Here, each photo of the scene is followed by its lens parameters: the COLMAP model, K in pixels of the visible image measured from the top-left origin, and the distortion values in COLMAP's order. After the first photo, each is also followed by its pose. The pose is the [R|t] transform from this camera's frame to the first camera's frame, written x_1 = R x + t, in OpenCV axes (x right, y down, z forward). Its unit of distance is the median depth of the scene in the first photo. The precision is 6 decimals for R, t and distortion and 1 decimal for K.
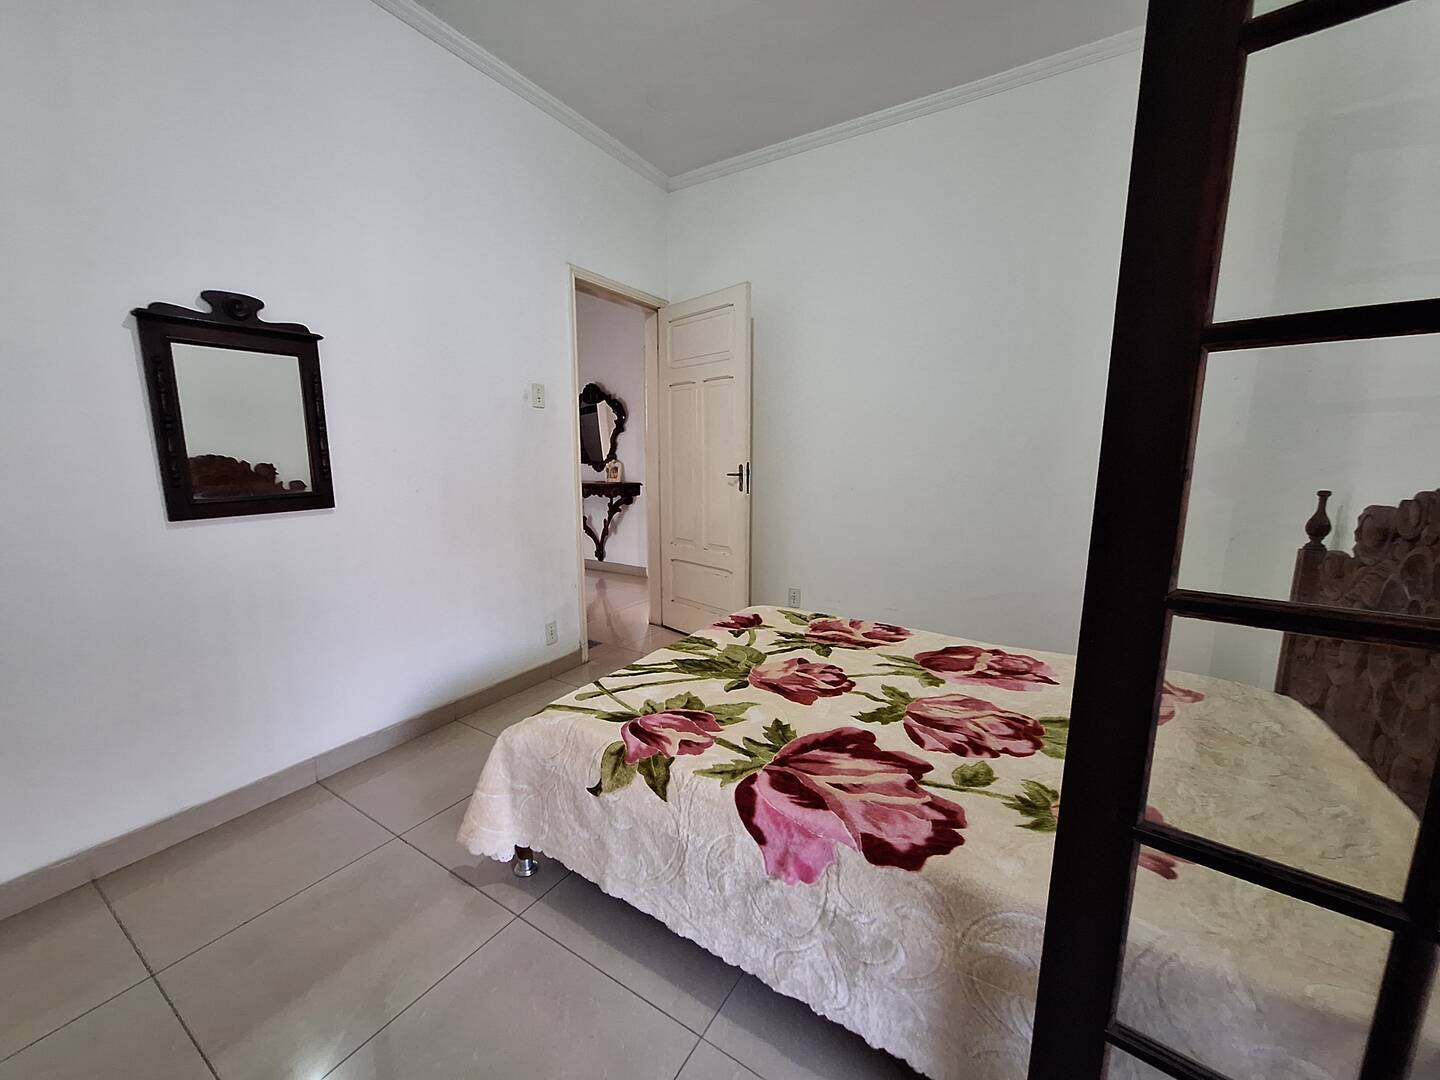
lens RADIAL K [[572.7, 0, 717.1], [0, 572.7, 544.6], [0, 0, 1]] dist [0.007620, 0.000111]
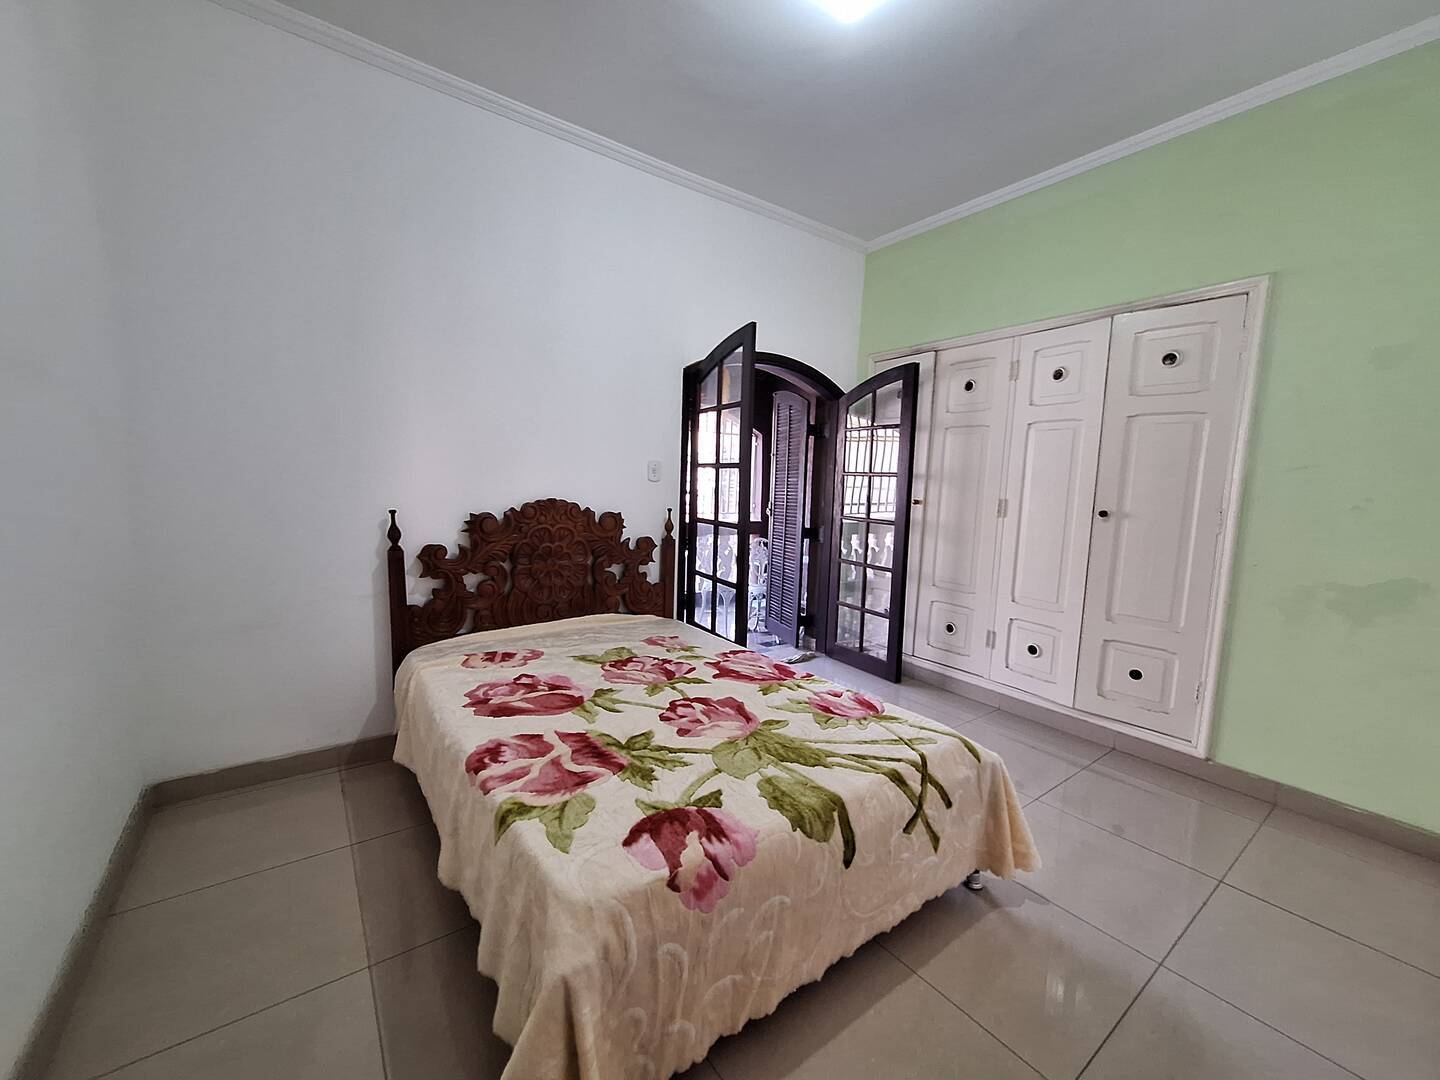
lens RADIAL K [[572.7, 0, 716.9], [0, 572.7, 543.8], [0, 0, 1]] dist [0.007620, 0.000111]
pose [[-0.930828, -0.064336, 0.359751, -0.211596], [0.032299, 0.966048, 0.256335, -0.320885], [-0.364028, 0.250223, -0.897147, 1.838279]]
